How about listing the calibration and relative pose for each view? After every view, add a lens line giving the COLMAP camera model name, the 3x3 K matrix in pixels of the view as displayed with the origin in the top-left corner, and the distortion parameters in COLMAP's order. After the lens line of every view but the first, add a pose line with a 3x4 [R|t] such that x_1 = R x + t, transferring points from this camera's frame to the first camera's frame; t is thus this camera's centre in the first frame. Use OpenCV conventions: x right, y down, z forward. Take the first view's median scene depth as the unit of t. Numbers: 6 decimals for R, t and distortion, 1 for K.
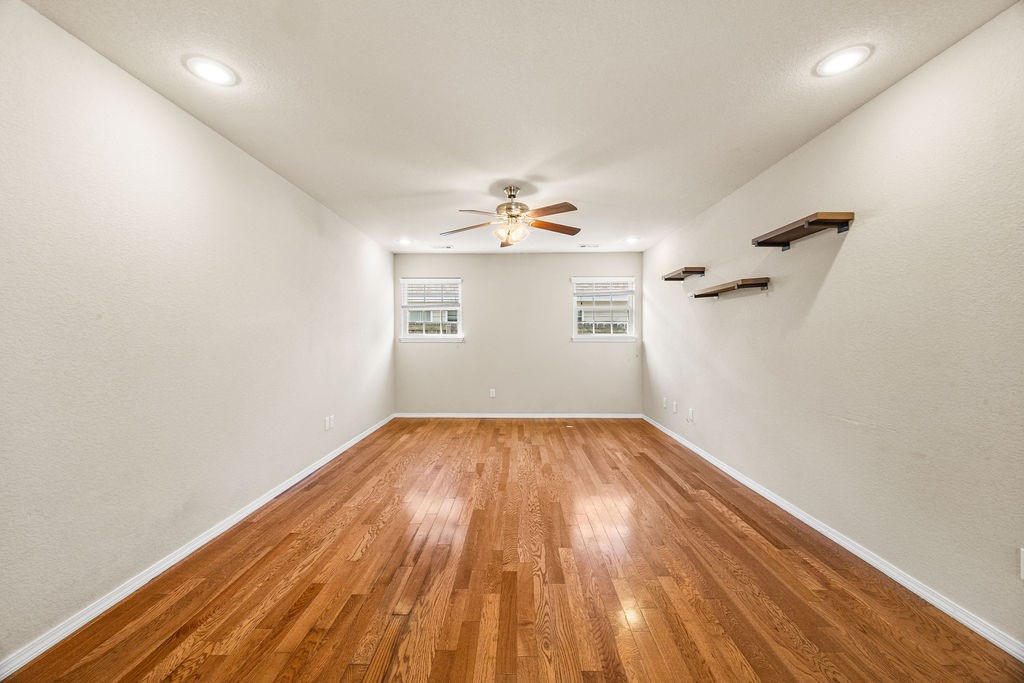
lens RADIAL K [[386.3, 0, 509.6], [0, 386.3, 338.9], [0, 0, 1]] dist [-0.003300, -0.000280]
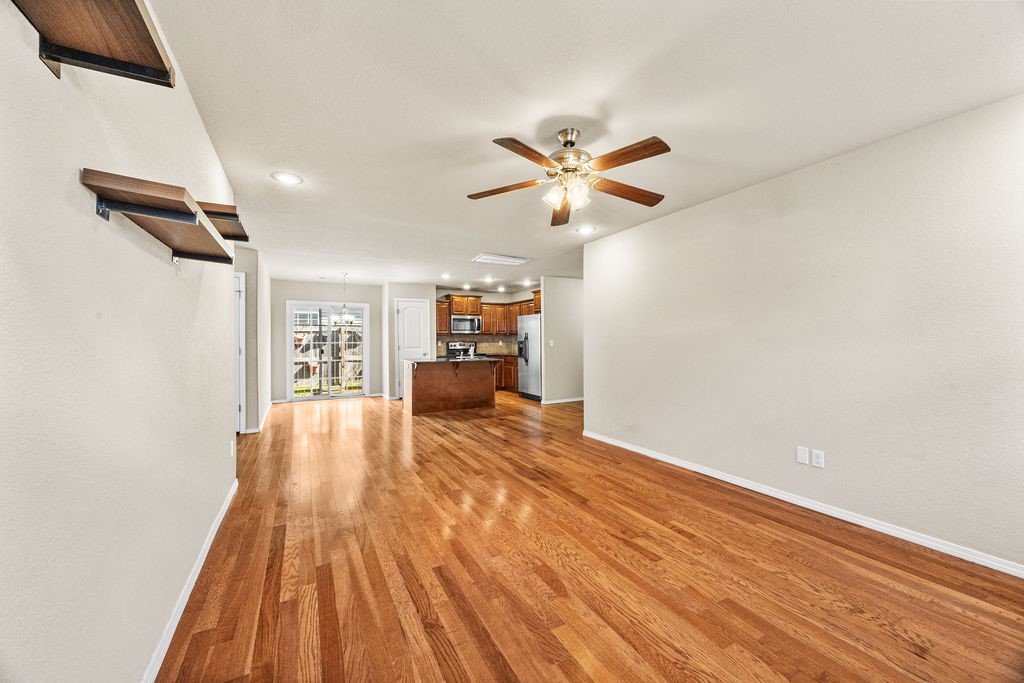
lens RADIAL K [[386.3, 0, 505.8], [0, 386.3, 342.6], [0, 0, 1]] dist [-0.003300, -0.000280]
pose [[-0.873839, 0.004592, -0.486194, 0.464388], [0.001069, 0.999971, 0.007523, -0.008703], [0.486215, 0.006054, -0.873818, 1.597767]]
